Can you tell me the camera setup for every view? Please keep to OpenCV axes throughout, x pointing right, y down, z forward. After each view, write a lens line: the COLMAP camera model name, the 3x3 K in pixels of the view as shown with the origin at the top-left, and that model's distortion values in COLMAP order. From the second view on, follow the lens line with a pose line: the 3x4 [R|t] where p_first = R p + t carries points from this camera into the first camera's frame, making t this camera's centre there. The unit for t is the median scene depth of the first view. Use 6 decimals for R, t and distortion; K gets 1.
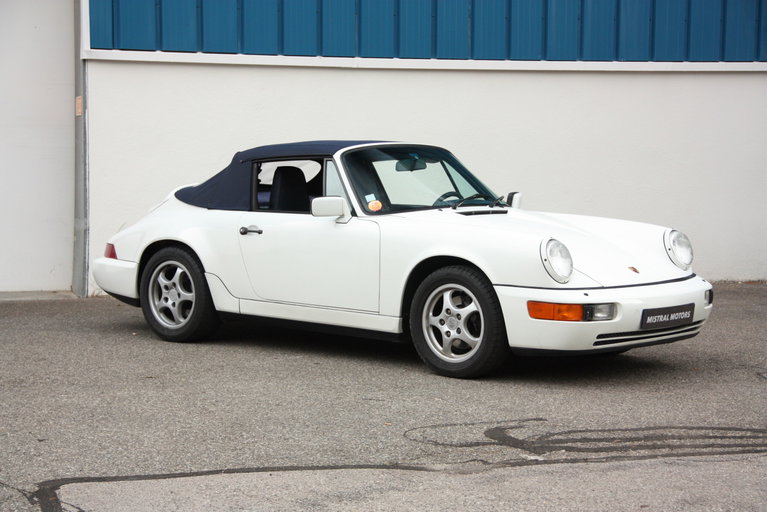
lens RADIAL K [[1606.7, 0, 379.4], [0, 1606.7, 291.0], [0, 0, 1]] dist [0.322292, 0.000000]
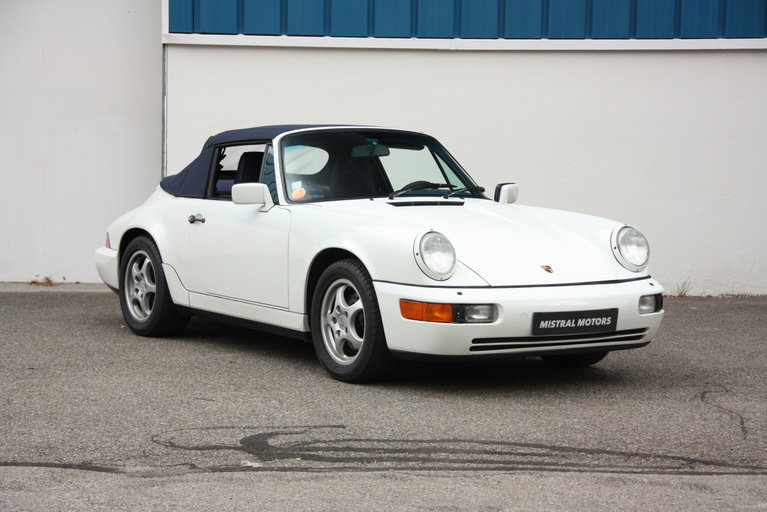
lens RADIAL K [[1767.5, 0, 398.3], [0, 1767.5, 235.6], [0, 0, 1]] dist [0.335787, 0.000000]
pose [[0.964022, 0.019892, -0.265076, 0.322937], [-0.029680, 0.999015, -0.032973, 0.003098], [0.264160, 0.039654, 0.963663, 0.030650]]
